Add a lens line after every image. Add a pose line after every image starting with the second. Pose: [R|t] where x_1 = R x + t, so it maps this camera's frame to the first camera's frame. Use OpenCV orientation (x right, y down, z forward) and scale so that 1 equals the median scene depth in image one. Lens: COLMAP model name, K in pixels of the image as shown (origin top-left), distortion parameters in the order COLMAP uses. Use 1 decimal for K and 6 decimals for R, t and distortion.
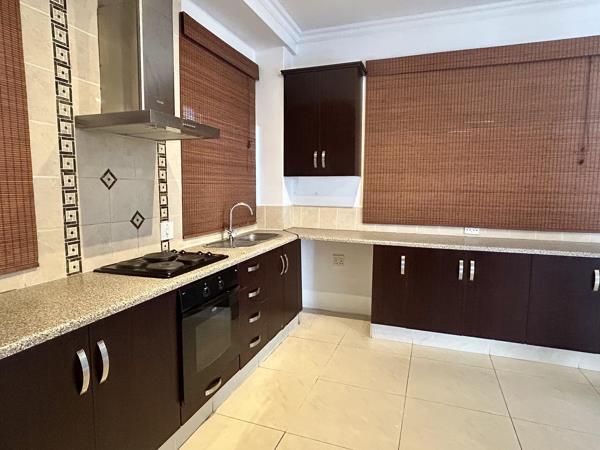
lens RADIAL K [[359.1, 0, 299.5], [0, 359.1, 223.3], [0, 0, 1]] dist [0.003529, -0.000688]
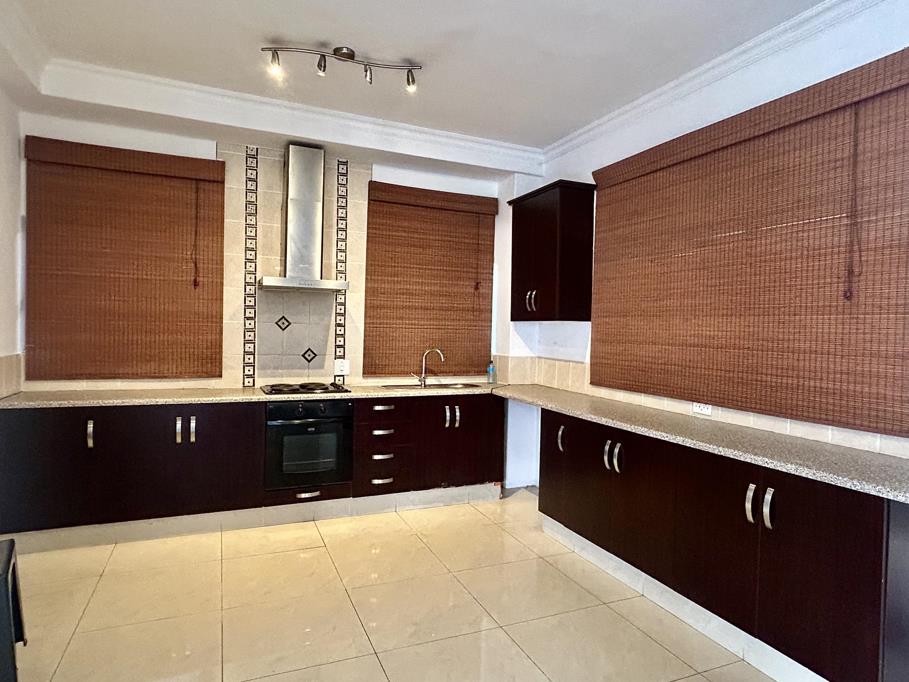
lens RADIAL K [[544.0, 0, 456.6], [0, 544.0, 341.6], [0, 0, 1]] dist [0.003529, -0.000688]
pose [[0.689854, 0.029255, -0.723357, 1.191005], [-0.094646, 0.994252, -0.050052, -0.010062], [0.717735, 0.102992, 0.688657, 0.043818]]
